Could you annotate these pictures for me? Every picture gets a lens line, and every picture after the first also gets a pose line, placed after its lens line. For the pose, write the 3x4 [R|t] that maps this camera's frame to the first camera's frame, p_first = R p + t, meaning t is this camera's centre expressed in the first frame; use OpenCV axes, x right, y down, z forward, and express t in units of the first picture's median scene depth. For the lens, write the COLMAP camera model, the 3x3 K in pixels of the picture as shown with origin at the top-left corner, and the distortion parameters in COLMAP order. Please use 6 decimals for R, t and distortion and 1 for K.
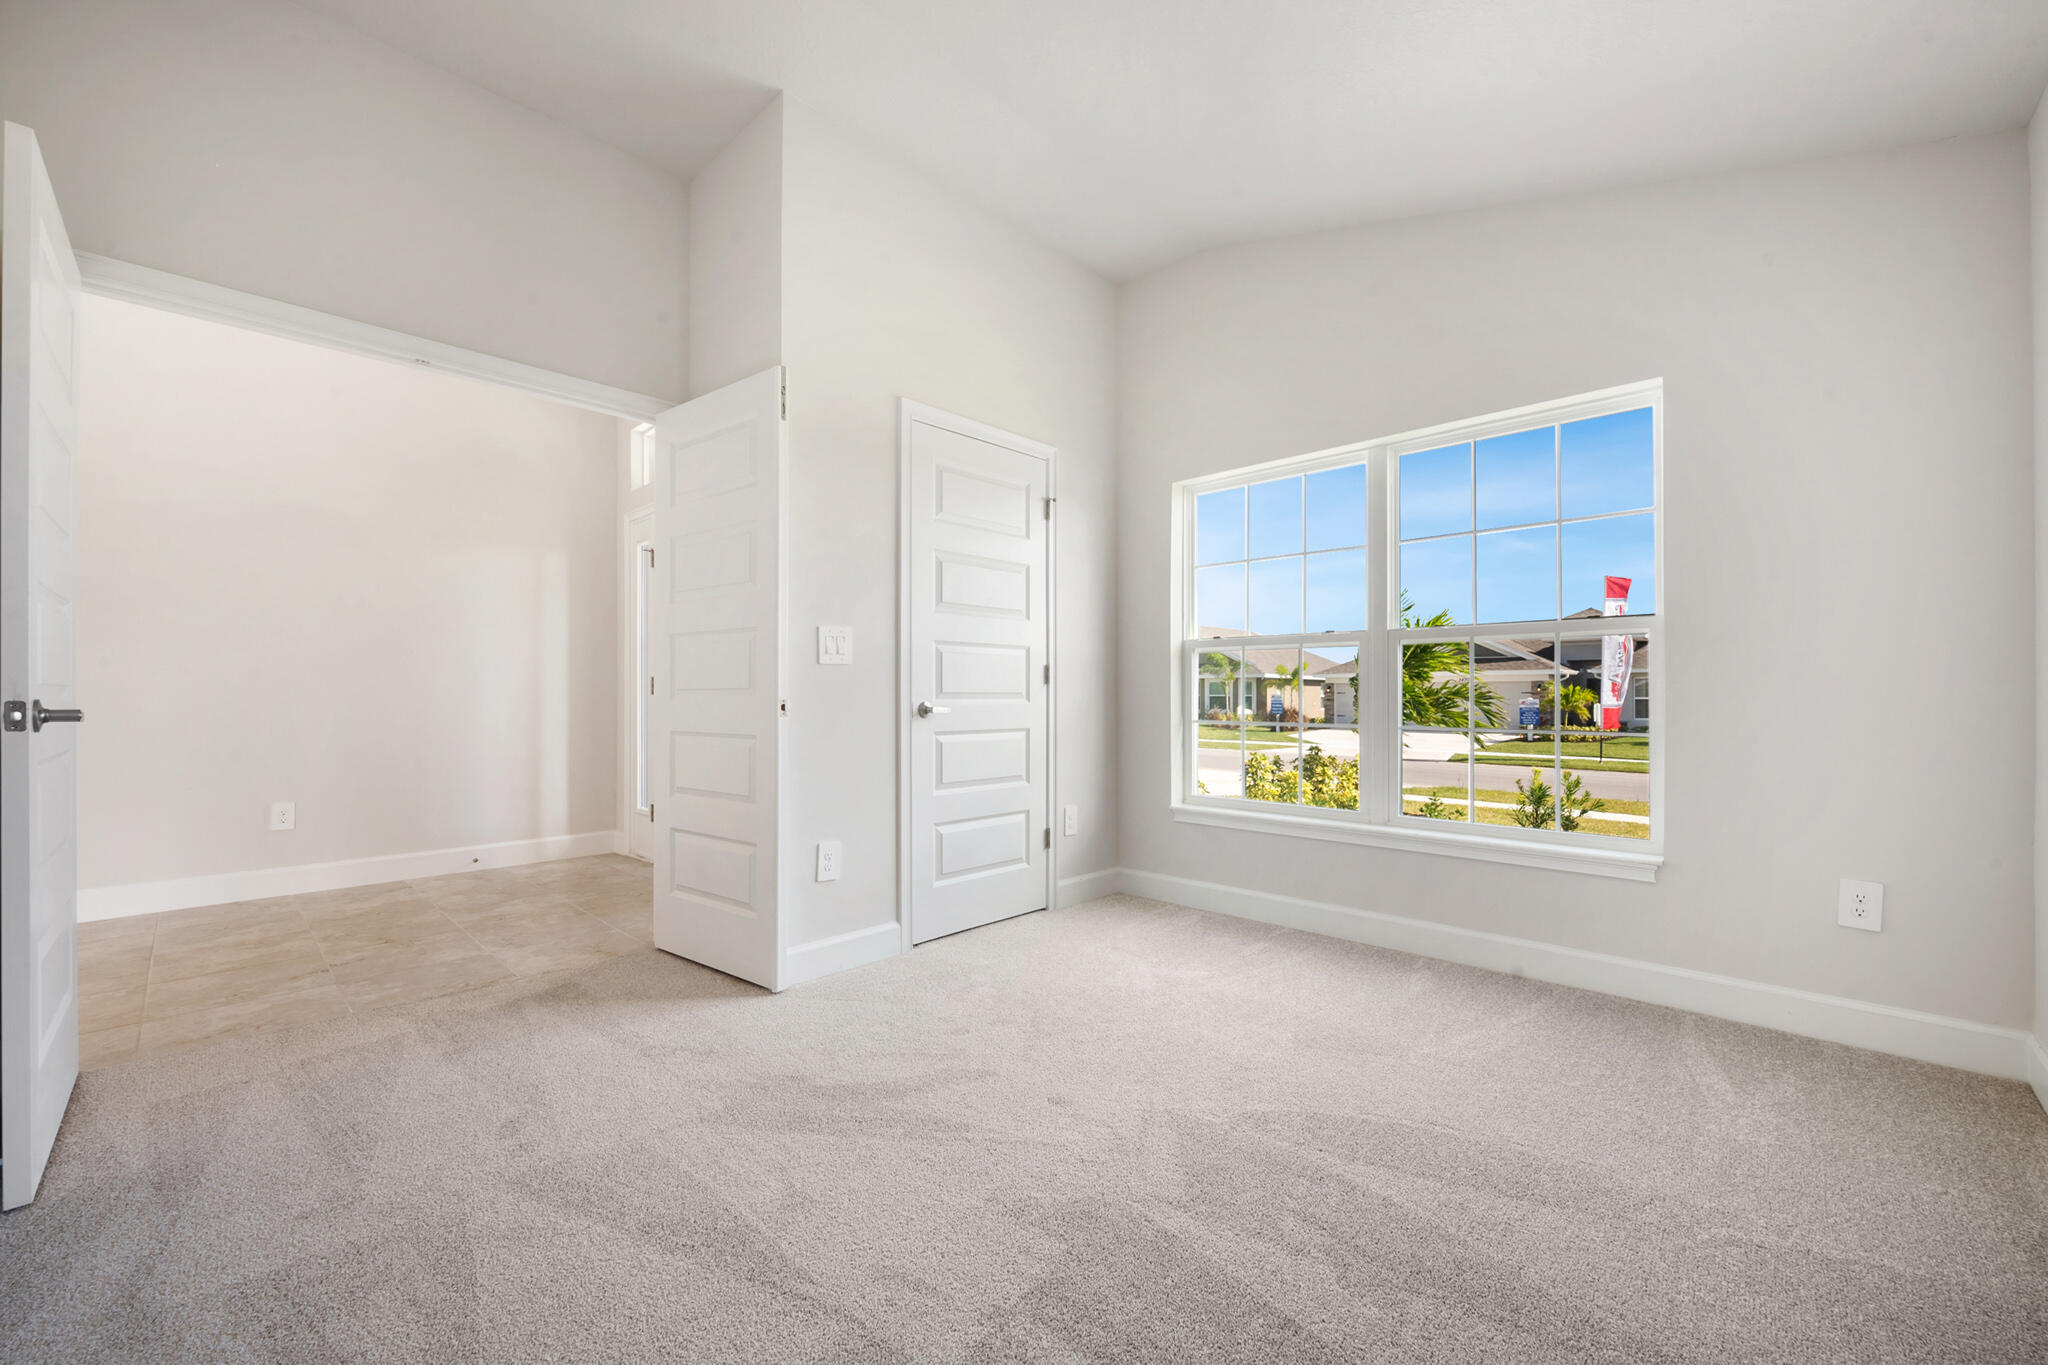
lens RADIAL K [[813.4, 0, 1026.4], [0, 813.4, 684.1], [0, 0, 1]] dist [-0.003236, -0.000626]
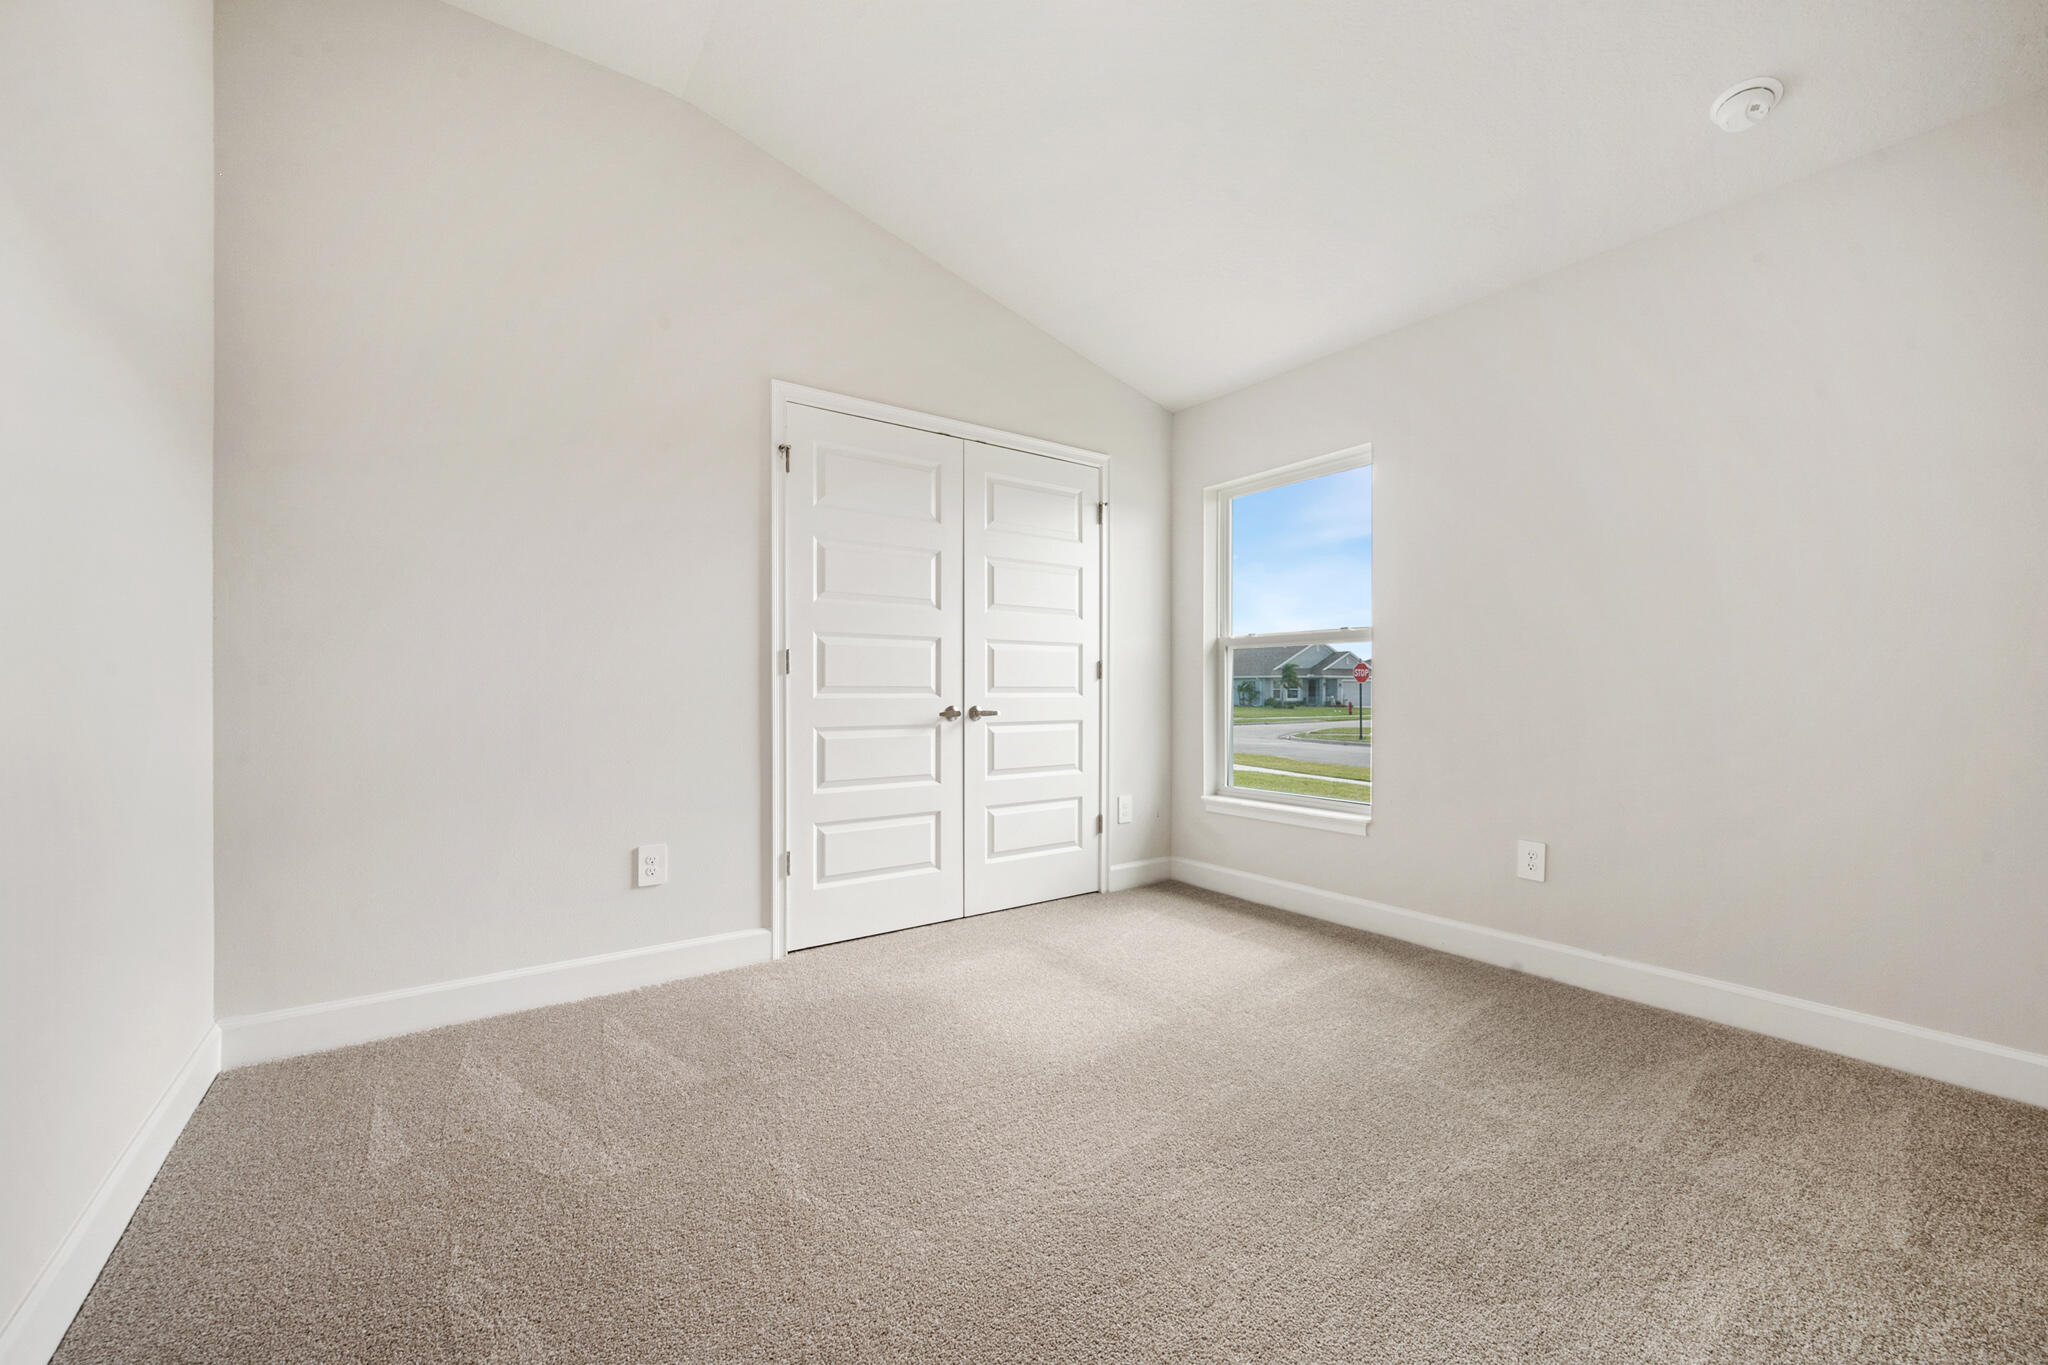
lens RADIAL K [[813.4, 0, 1023.0], [0, 813.4, 689.6], [0, 0, 1]] dist [-0.003236, -0.000626]
pose [[0.982443, 0.006462, -0.186448, 0.126639], [-0.004995, 0.999953, 0.008340, 0.004979], [0.186494, -0.007262, 0.982429, -0.063087]]
